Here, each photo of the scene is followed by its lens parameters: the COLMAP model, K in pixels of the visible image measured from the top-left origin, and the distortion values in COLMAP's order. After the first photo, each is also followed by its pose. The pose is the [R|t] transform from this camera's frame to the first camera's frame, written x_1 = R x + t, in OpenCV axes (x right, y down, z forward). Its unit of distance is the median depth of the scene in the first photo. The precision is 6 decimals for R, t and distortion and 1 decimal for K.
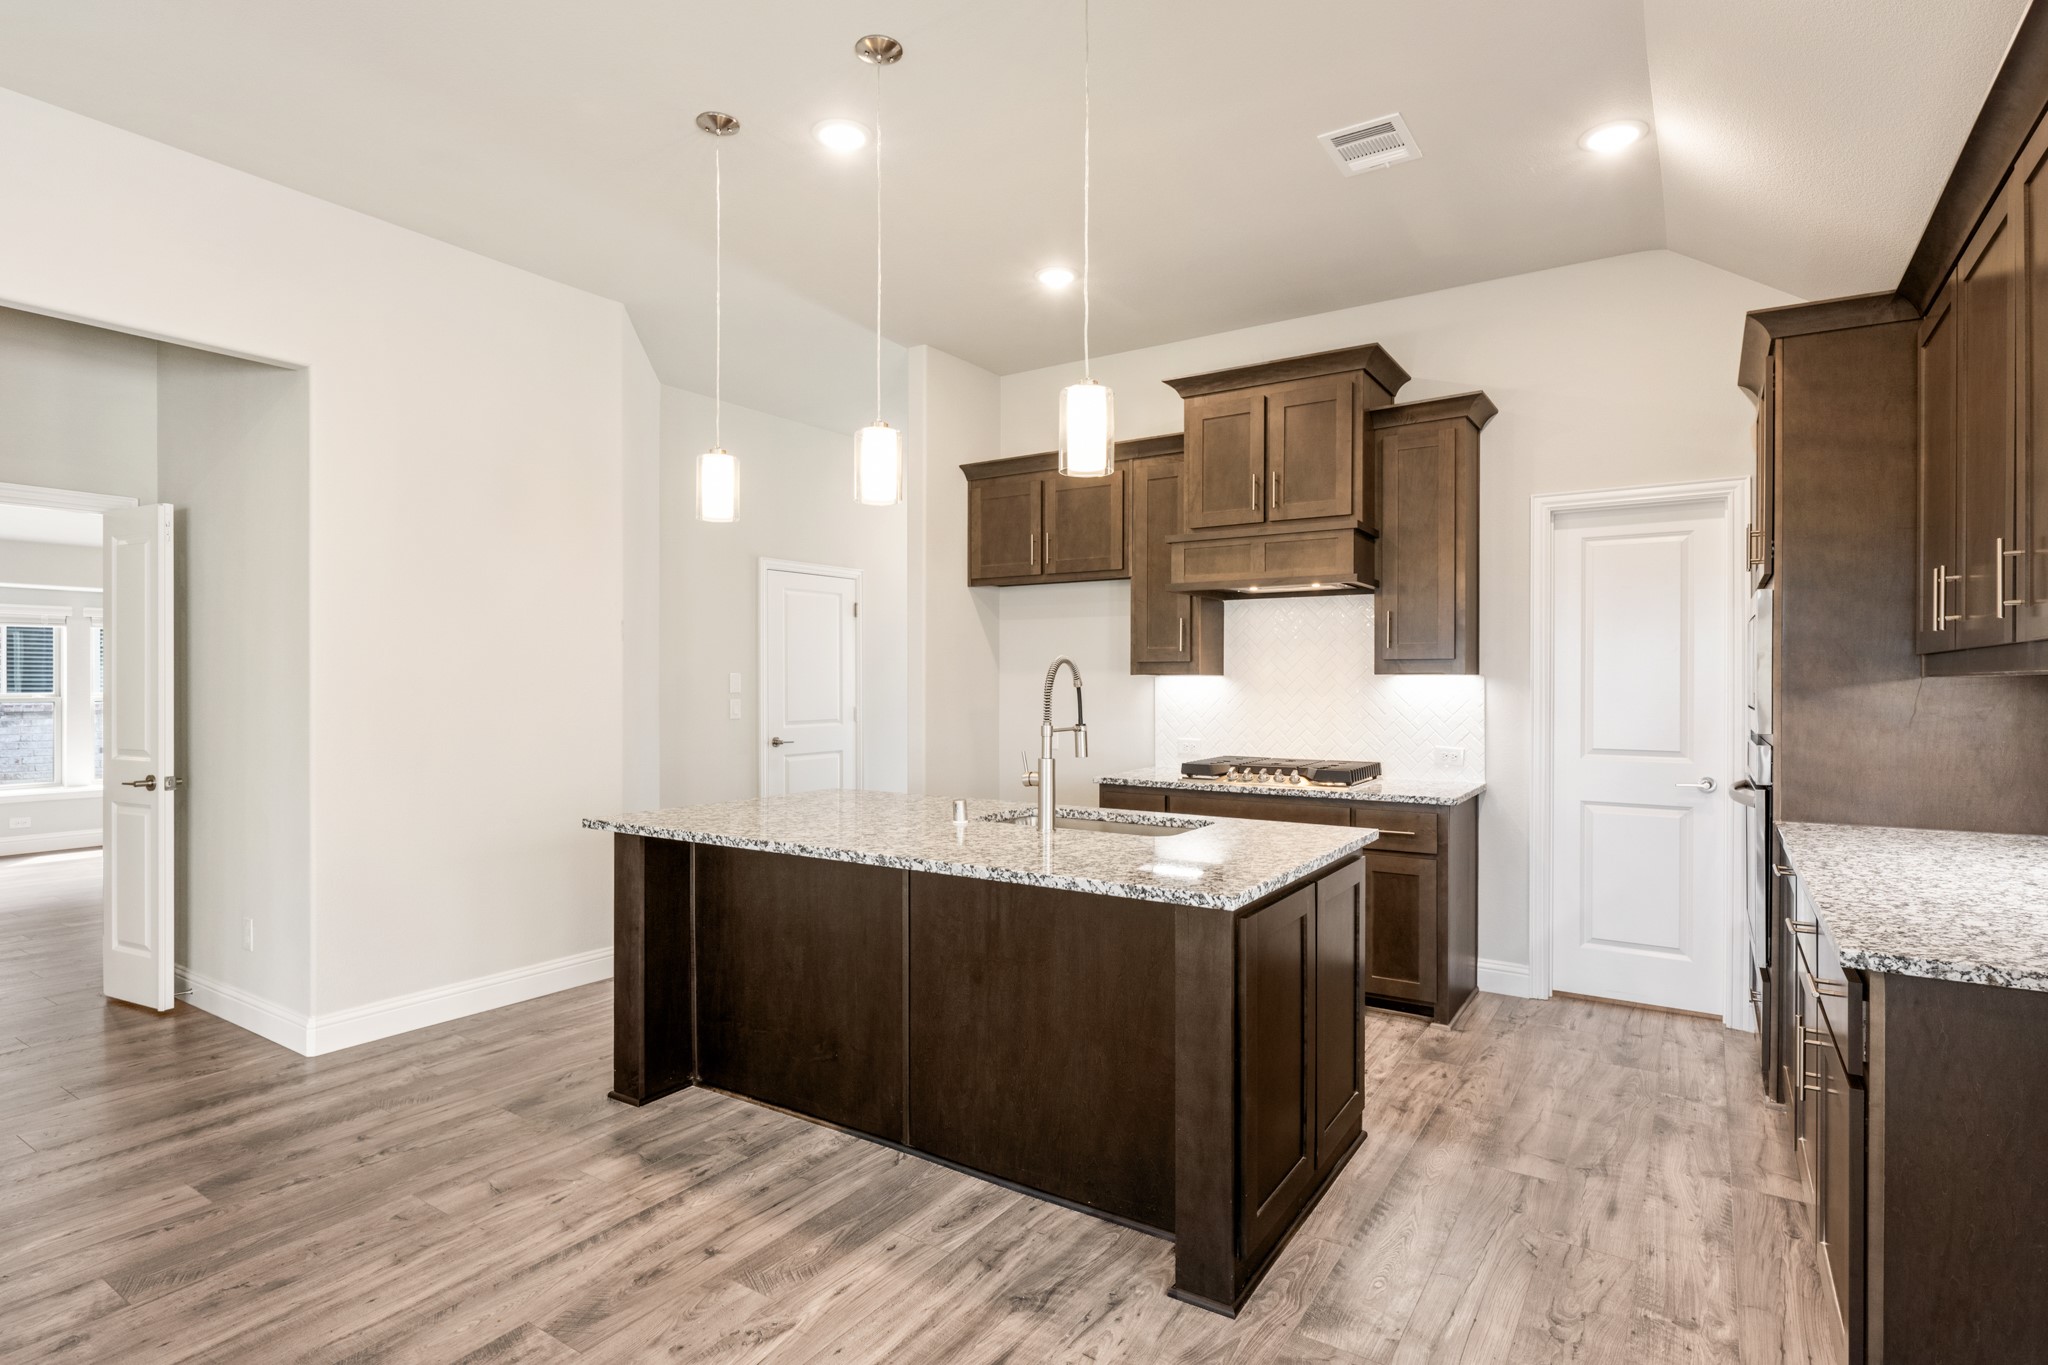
lens RADIAL K [[1032.3, 0, 1029.0], [0, 1032.3, 687.1], [0, 0, 1]] dist [-0.001845, 0.000190]
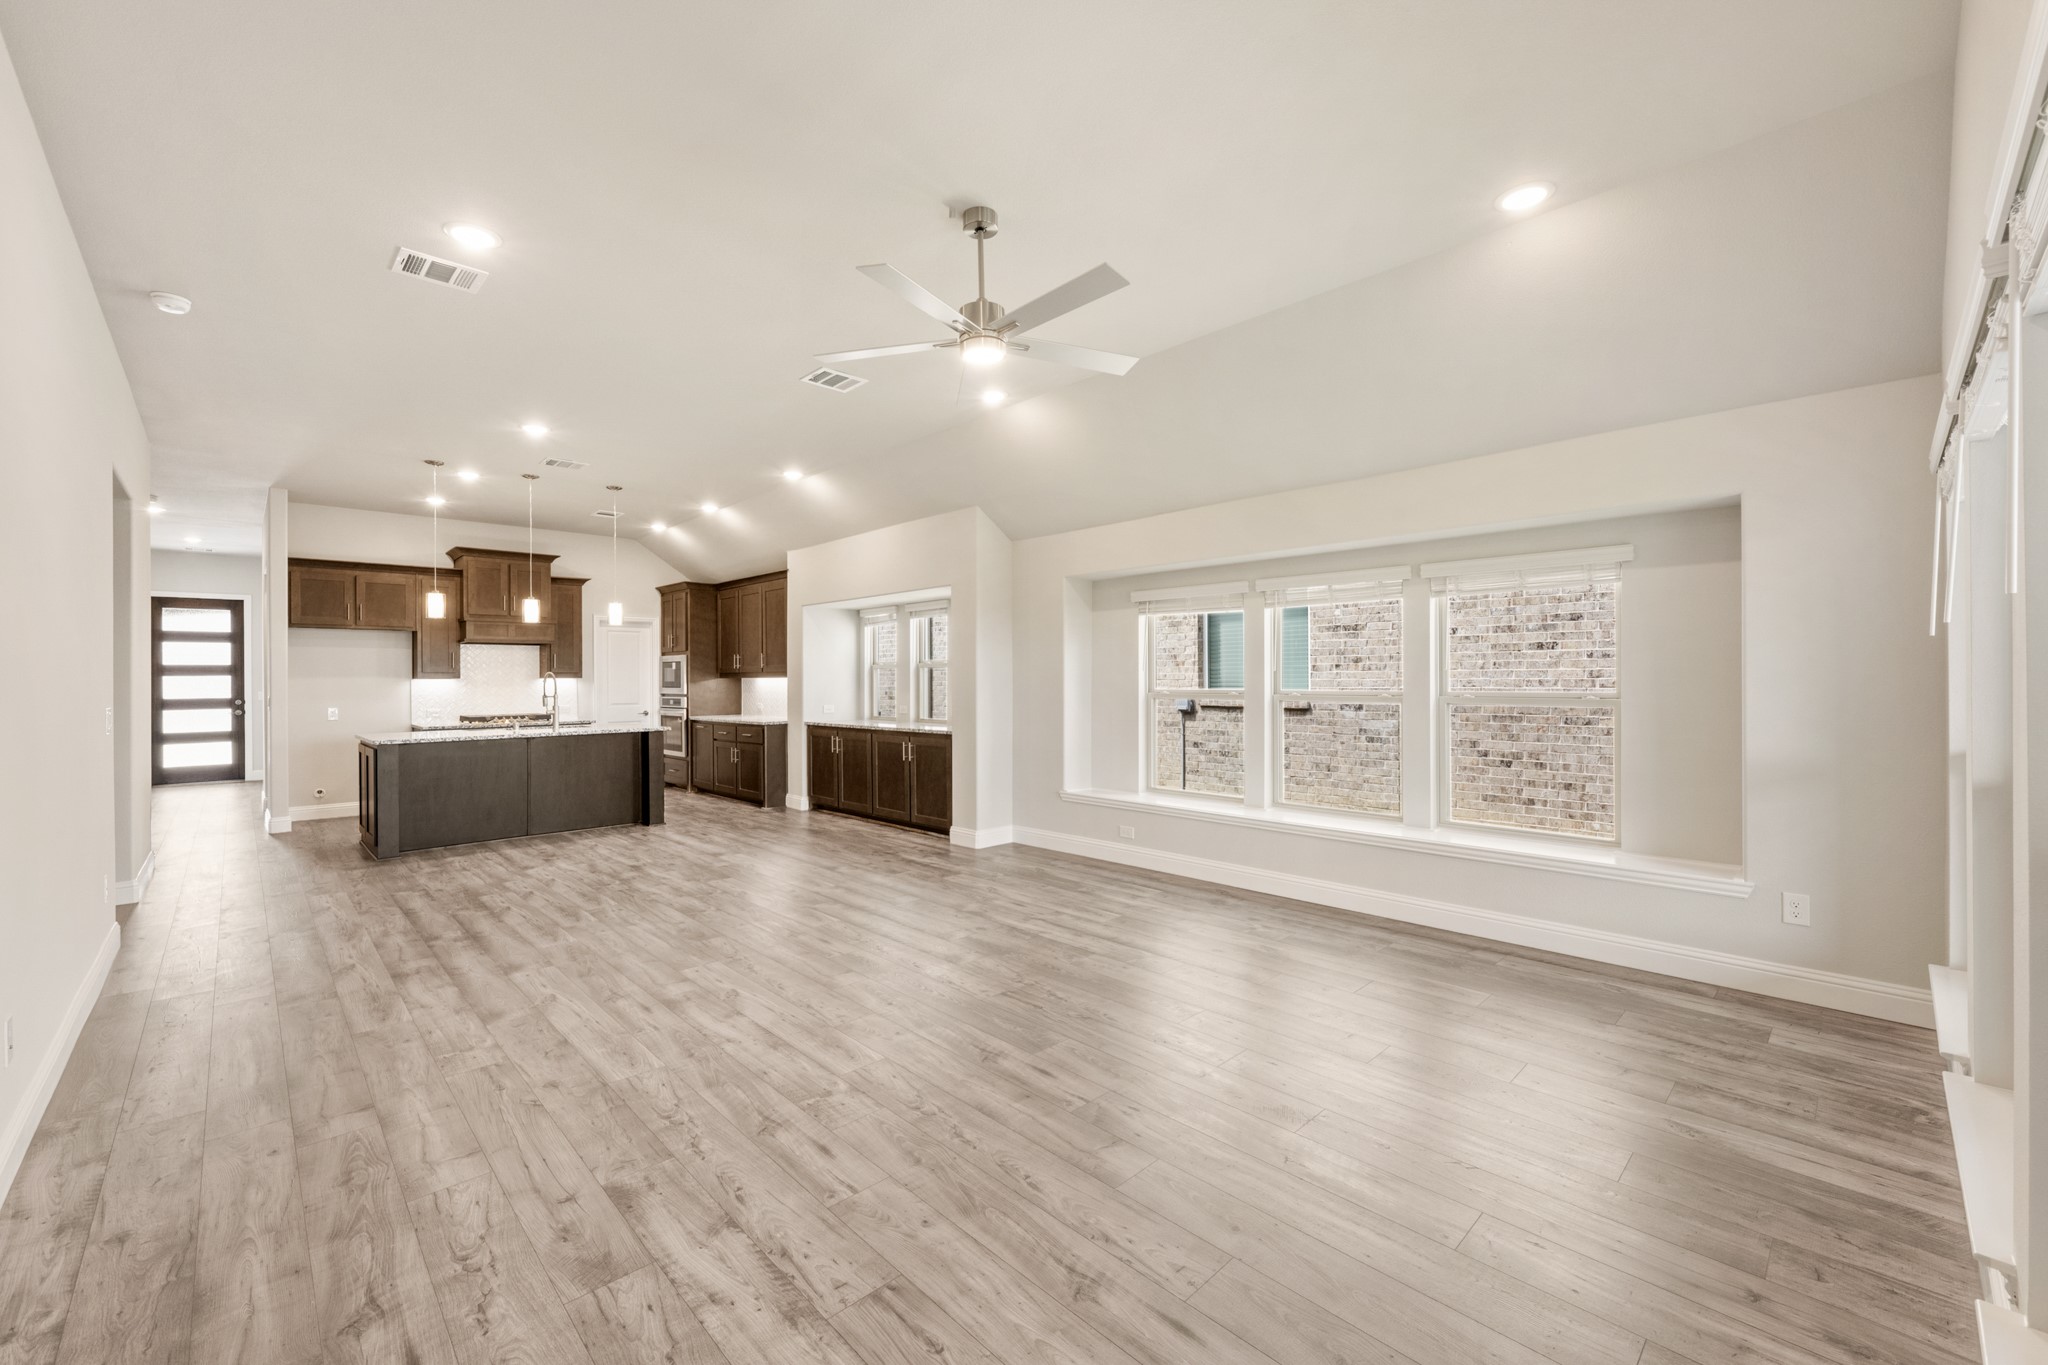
lens RADIAL K [[824.0, 0, 1024.0], [0, 824.0, 682.5], [0, 0, 1]] dist [-0.000373, -0.000178]
pose [[0.219093, -0.007433, 0.975676, -1.943916], [0.013252, 0.999901, 0.004642, 0.006941], [-0.975614, 0.011912, 0.219170, -0.851871]]
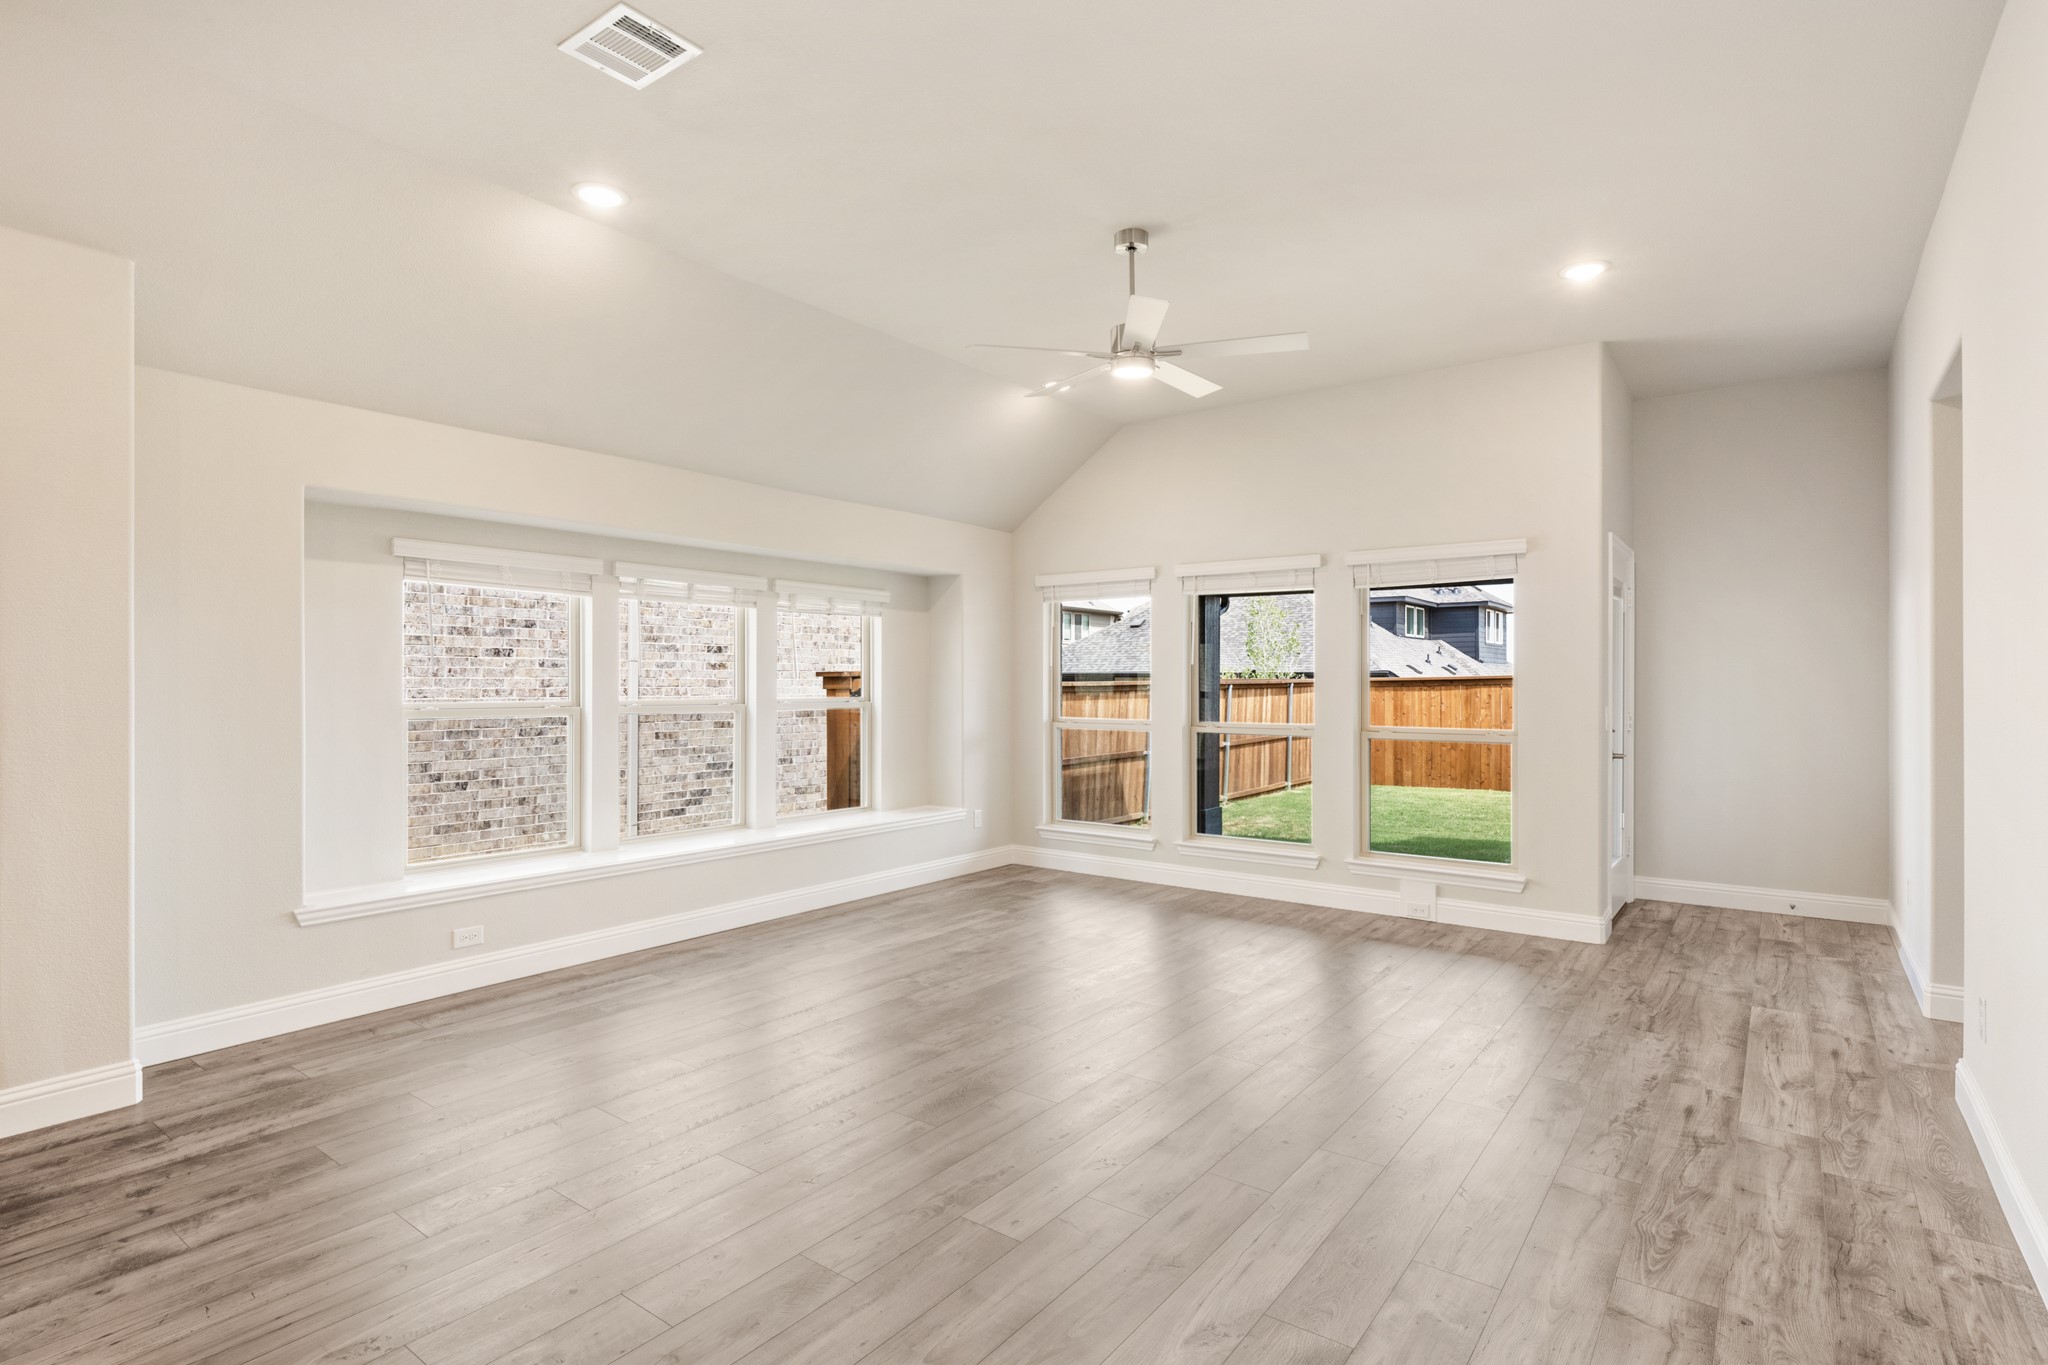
lens RADIAL K [[1010.4, 0, 1024.0], [0, 1010.4, 682.5], [0, 0, 1]] dist [0.000053, -0.000136]
pose [[-0.998248, 0.000382, 0.059168, -0.957439], [0.000725, 0.999983, 0.005767, -0.001503], [-0.059165, 0.005800, -0.998231, 0.634202]]
